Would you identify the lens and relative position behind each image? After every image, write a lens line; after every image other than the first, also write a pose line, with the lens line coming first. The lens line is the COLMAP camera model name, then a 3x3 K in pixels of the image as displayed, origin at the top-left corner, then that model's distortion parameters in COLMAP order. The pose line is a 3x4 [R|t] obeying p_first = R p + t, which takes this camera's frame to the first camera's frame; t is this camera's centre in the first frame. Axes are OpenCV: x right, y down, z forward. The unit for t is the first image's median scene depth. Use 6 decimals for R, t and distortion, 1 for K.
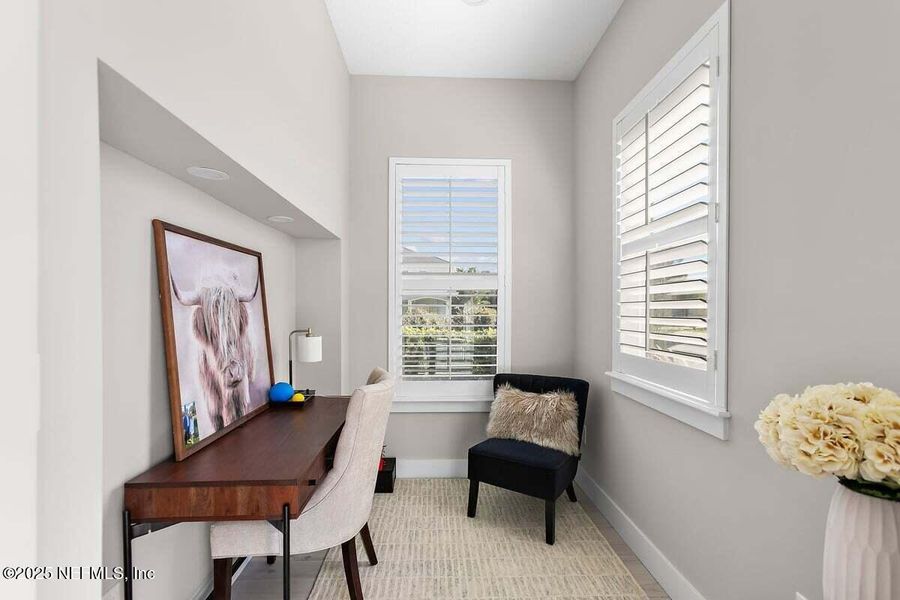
lens RADIAL K [[397.9, 0, 449.4], [0, 397.9, 308.9], [0, 0, 1]] dist [-0.000332, 0.000721]
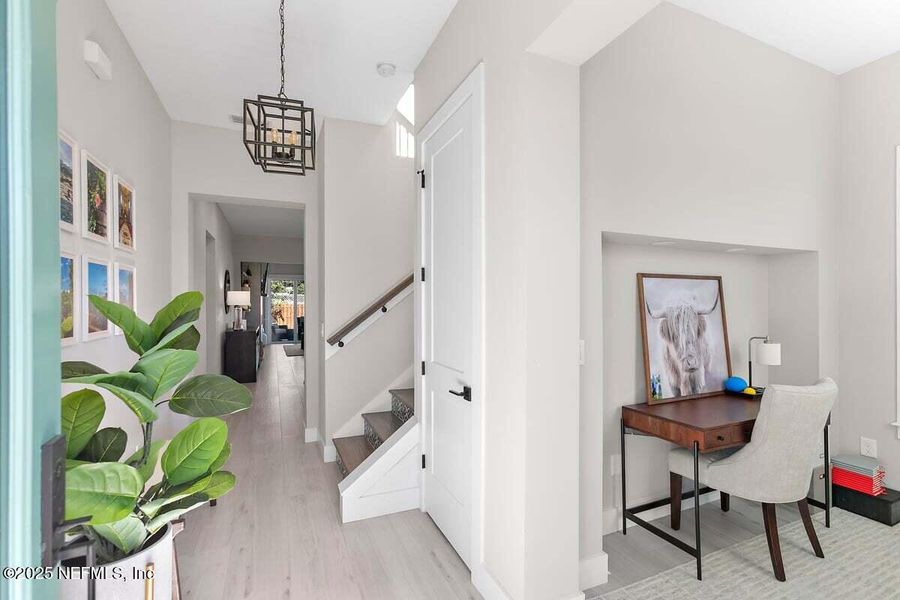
lens RADIAL K [[397.9, 0, 449.2], [0, 397.9, 305.3], [0, 0, 1]] dist [-0.000332, 0.000721]
pose [[0.361521, -0.004866, -0.932351, 0.561001], [0.003376, 0.999987, -0.003909, -0.055502], [0.932358, -0.001734, 0.361533, -0.413227]]
